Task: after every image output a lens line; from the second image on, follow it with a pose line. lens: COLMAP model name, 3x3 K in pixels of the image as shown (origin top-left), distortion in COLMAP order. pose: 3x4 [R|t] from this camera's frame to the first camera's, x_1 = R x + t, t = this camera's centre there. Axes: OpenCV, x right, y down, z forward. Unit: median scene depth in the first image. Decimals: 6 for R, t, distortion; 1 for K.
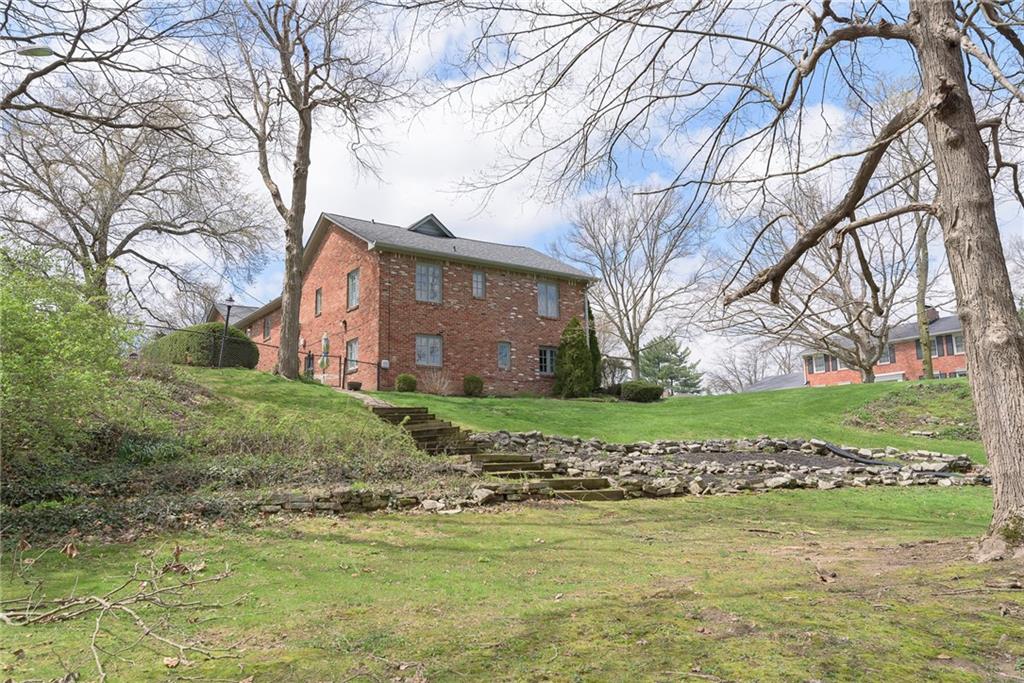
lens RADIAL K [[828.7, 0, 507.4], [0, 828.7, 337.1], [0, 0, 1]] dist [0.005763, -0.007405]
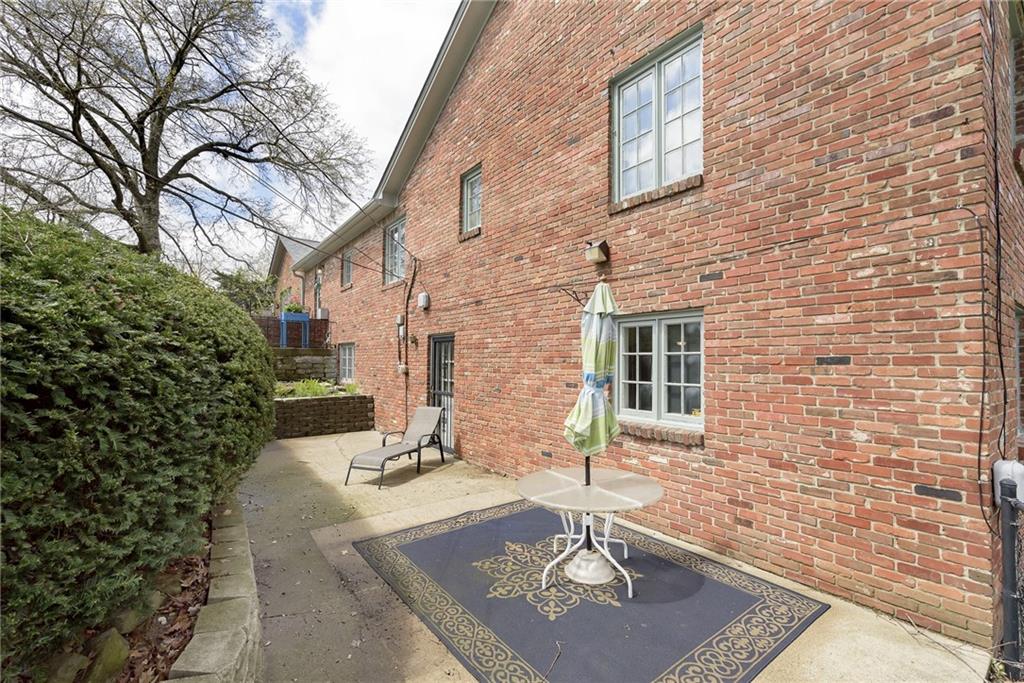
lens RADIAL K [[446.4, 0, 513.2], [0, 446.4, 348.9], [0, 0, 1]] dist [-0.001277, 0.000797]
pose [[0.998011, 0.031563, 0.054576, -0.146442], [-0.038815, 0.989755, 0.137396, -0.002027], [-0.049681, -0.139241, 0.989012, 0.527795]]
